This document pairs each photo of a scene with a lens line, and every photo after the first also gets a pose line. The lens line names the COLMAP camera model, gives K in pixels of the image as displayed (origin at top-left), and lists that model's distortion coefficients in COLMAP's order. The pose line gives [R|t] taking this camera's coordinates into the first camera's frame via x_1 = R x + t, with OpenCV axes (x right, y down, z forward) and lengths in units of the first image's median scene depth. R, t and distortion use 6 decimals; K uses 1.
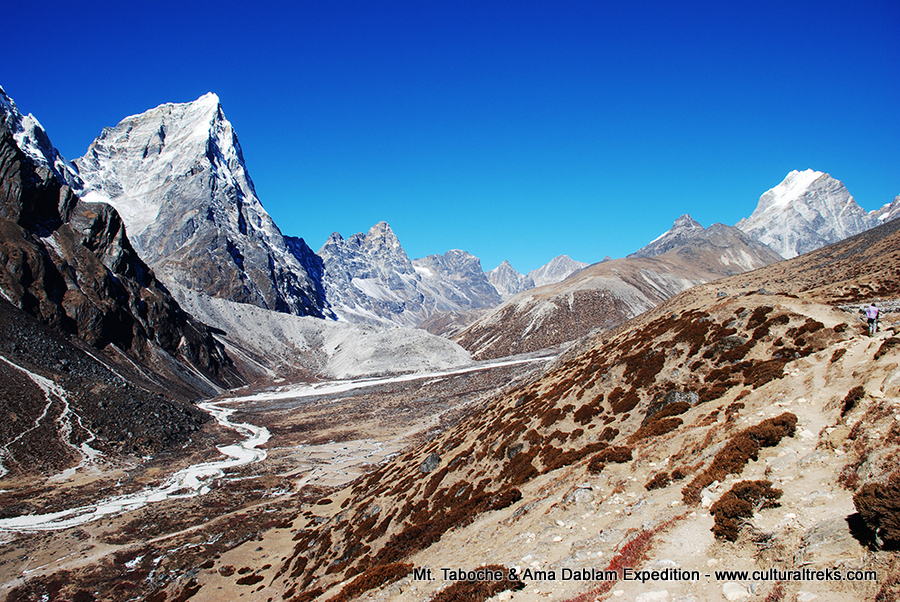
lens RADIAL K [[711.7, 0, 450.0], [0, 711.7, 301.0], [0, 0, 1]] dist [-0.165612, 0.124285]
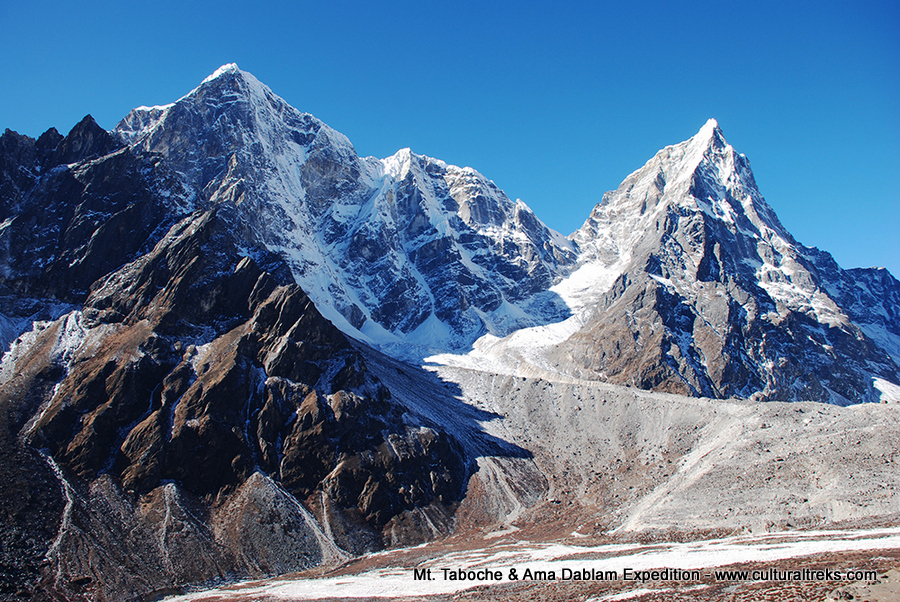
lens RADIAL K [[711.7, 0, 450.0], [0, 711.7, 301.0], [0, 0, 1]] dist [-0.165612, 0.124285]
pose [[0.605748, -0.166848, -0.777966, 0.096313], [0.096081, 0.985950, -0.136643, 0.000231], [0.789834, 0.008023, 0.613268, 0.291667]]
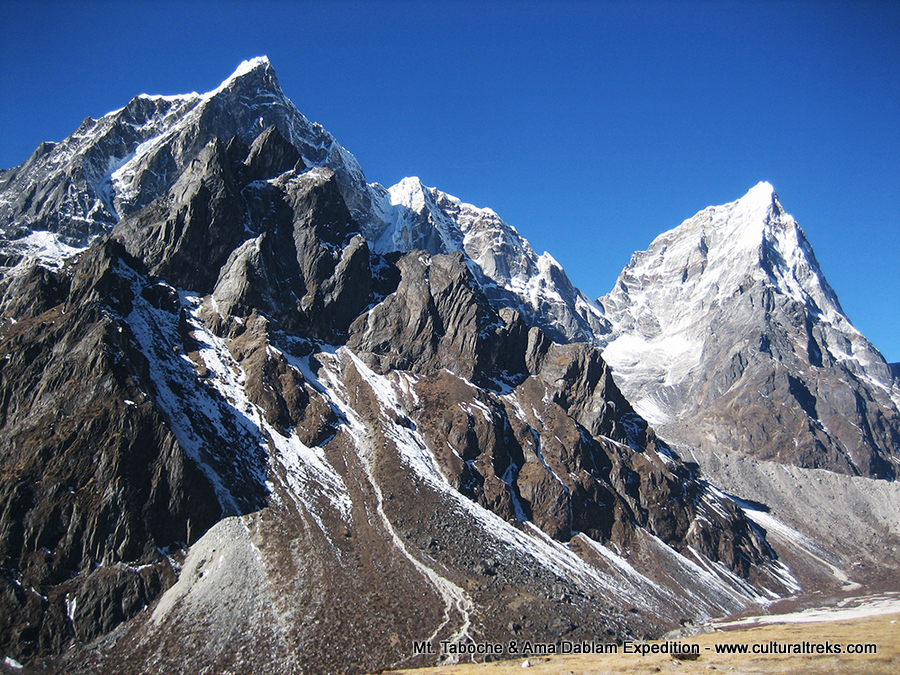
lens RADIAL K [[937.9, 0, 422.1], [0, 937.9, 340.8], [0, 0, 1]] dist [-0.165307, 0.202081]
pose [[0.735376, -0.133275, -0.664424, 0.021062], [0.041755, 0.987518, -0.151871, 0.001116], [0.676371, 0.083939, 0.731762, 0.059165]]
